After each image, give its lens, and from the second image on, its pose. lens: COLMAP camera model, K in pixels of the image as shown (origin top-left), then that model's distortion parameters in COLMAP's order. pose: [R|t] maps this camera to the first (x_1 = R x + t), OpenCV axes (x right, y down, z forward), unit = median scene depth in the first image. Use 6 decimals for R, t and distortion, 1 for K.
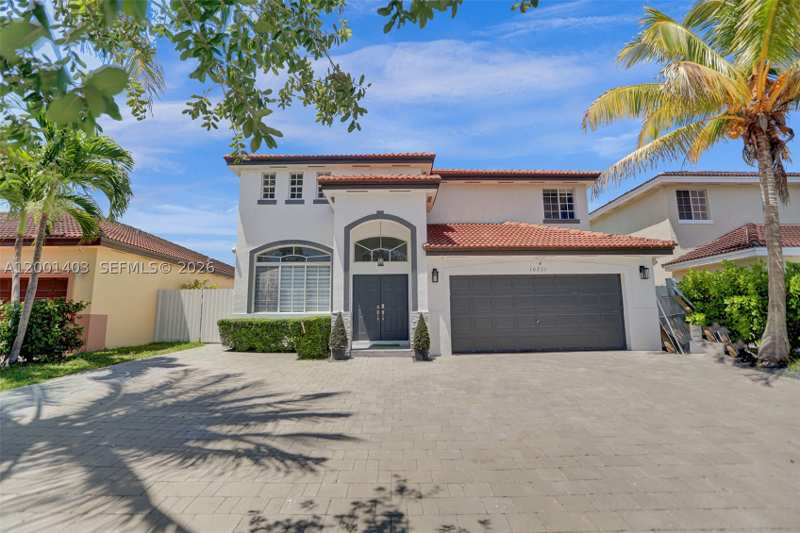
lens RADIAL K [[385.2, 0, 402.1], [0, 385.2, 262.5], [0, 0, 1]] dist [-0.068205, 0.024658]
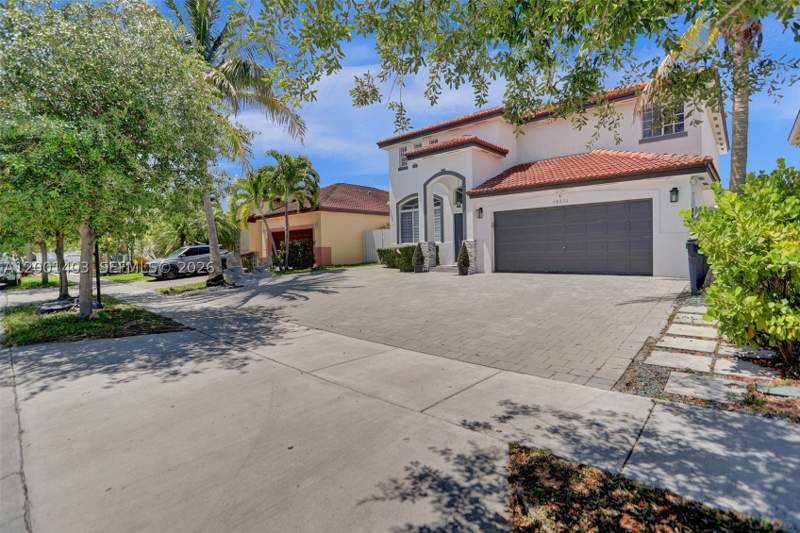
lens RADIAL K [[385.2, 0, 402.1], [0, 385.2, 262.5], [0, 0, 1]] dist [-0.068205, 0.024658]
pose [[0.728473, 0.016032, -0.684887, 0.872096], [0.111261, 0.983685, 0.141368, -0.016350], [0.675980, -0.179184, 0.714804, -0.161903]]
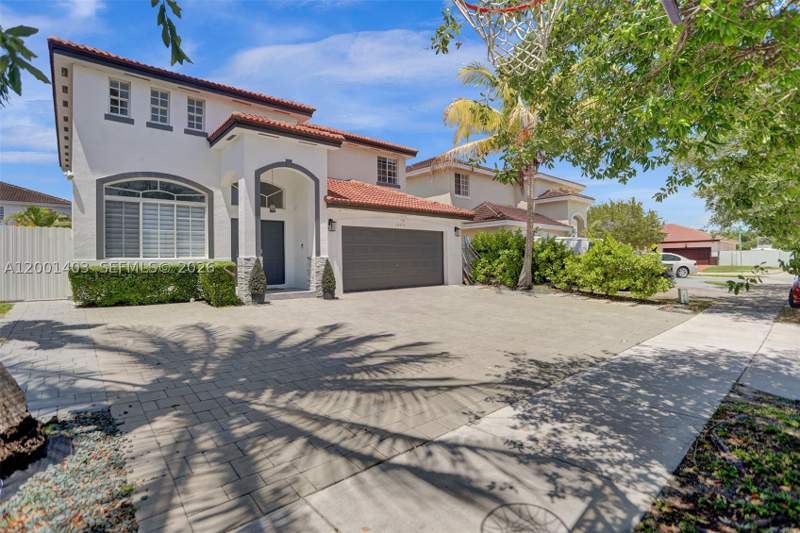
lens RADIAL K [[385.2, 0, 402.1], [0, 385.2, 262.5], [0, 0, 1]] dist [-0.068205, 0.024658]
pose [[0.757992, -0.005857, 0.652238, -0.544577], [-0.084057, 0.990744, 0.106583, 0.005091], [-0.646825, -0.135614, 0.750484, 0.007279]]
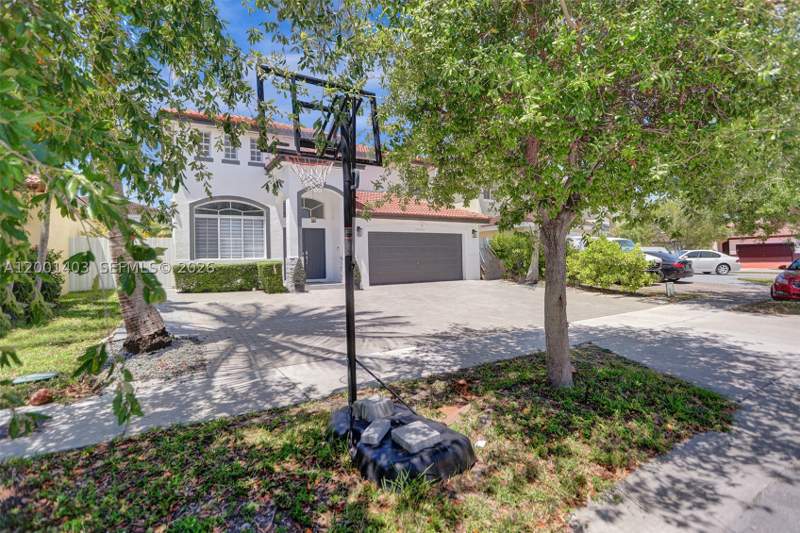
lens RADIAL K [[385.2, 0, 402.1], [0, 385.2, 262.5], [0, 0, 1]] dist [-0.068205, 0.024658]
pose [[0.859624, -0.011856, 0.510789, -0.555690], [-0.057569, 0.991117, 0.119890, -0.035384], [-0.507673, -0.132465, 0.851306, -0.333763]]
